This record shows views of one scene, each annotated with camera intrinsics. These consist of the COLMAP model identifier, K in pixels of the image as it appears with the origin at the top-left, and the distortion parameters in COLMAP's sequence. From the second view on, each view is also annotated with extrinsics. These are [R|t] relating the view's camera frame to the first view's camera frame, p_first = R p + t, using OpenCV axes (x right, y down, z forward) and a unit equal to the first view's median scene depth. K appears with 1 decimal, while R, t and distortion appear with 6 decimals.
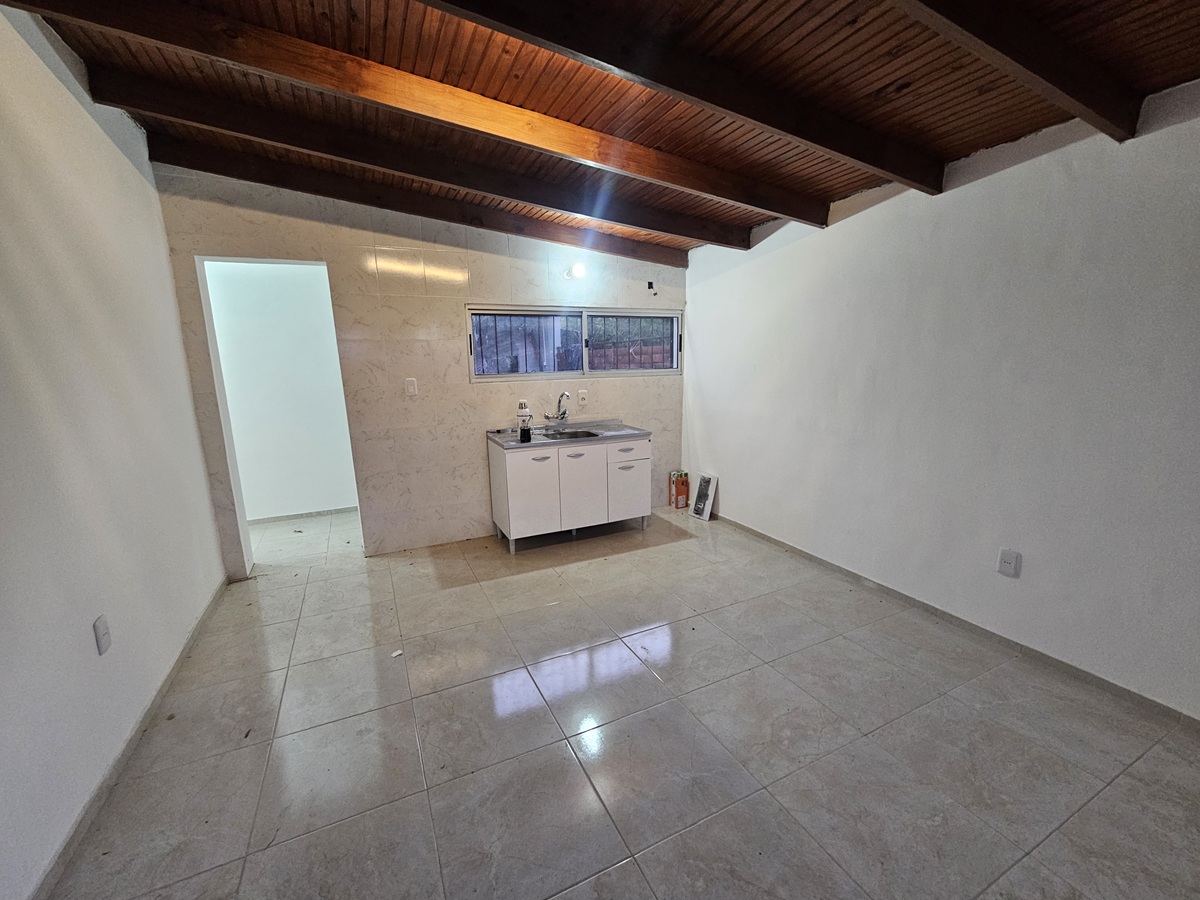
lens RADIAL K [[494.4, 0, 597.1], [0, 494.4, 455.9], [0, 0, 1]] dist [-0.000530, 0.003307]
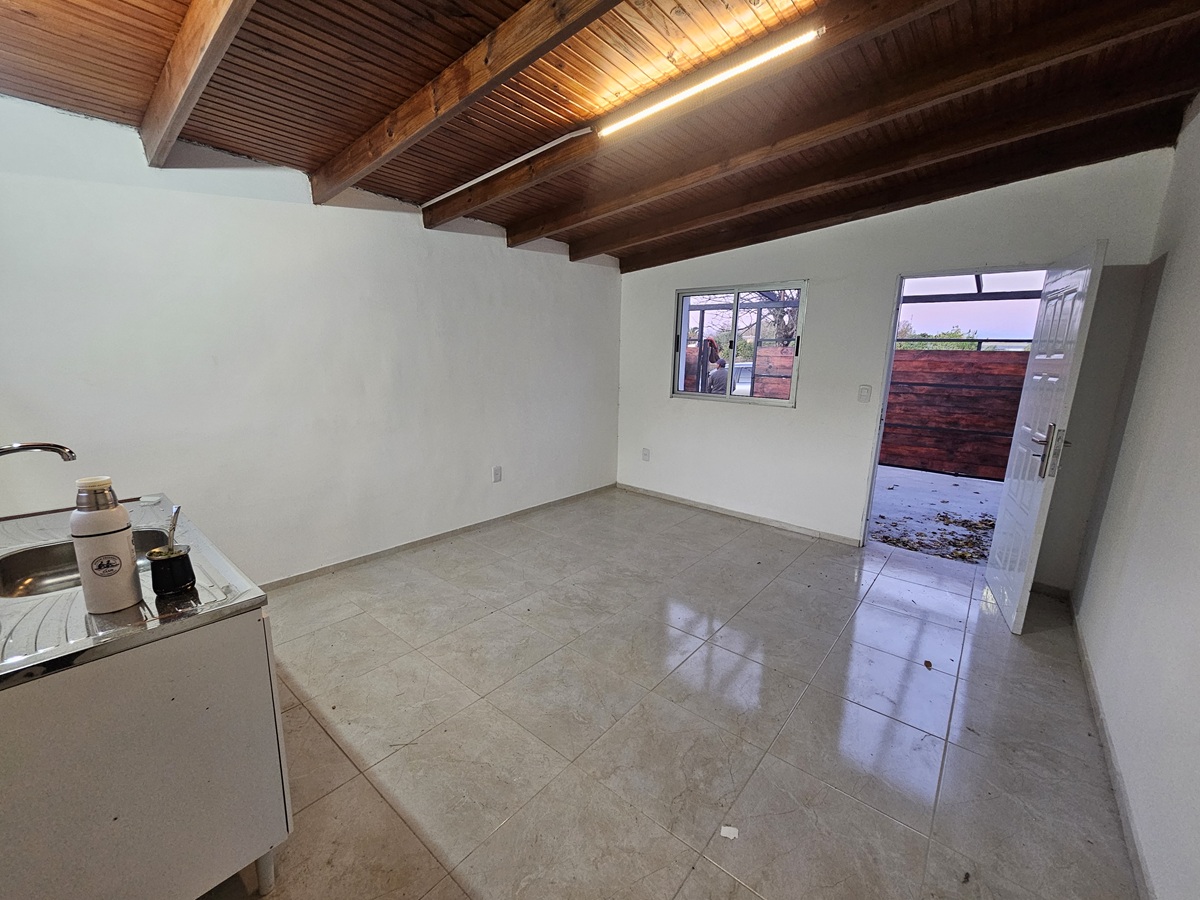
lens RADIAL K [[494.4, 0, 597.1], [0, 494.4, 455.9], [0, 0, 1]] dist [-0.000530, 0.003307]
pose [[-0.411798, -0.182594, 0.892794, -0.714828], [0.159399, 0.950182, 0.267853, -0.212088], [-0.897226, 0.252612, -0.362178, 1.113599]]
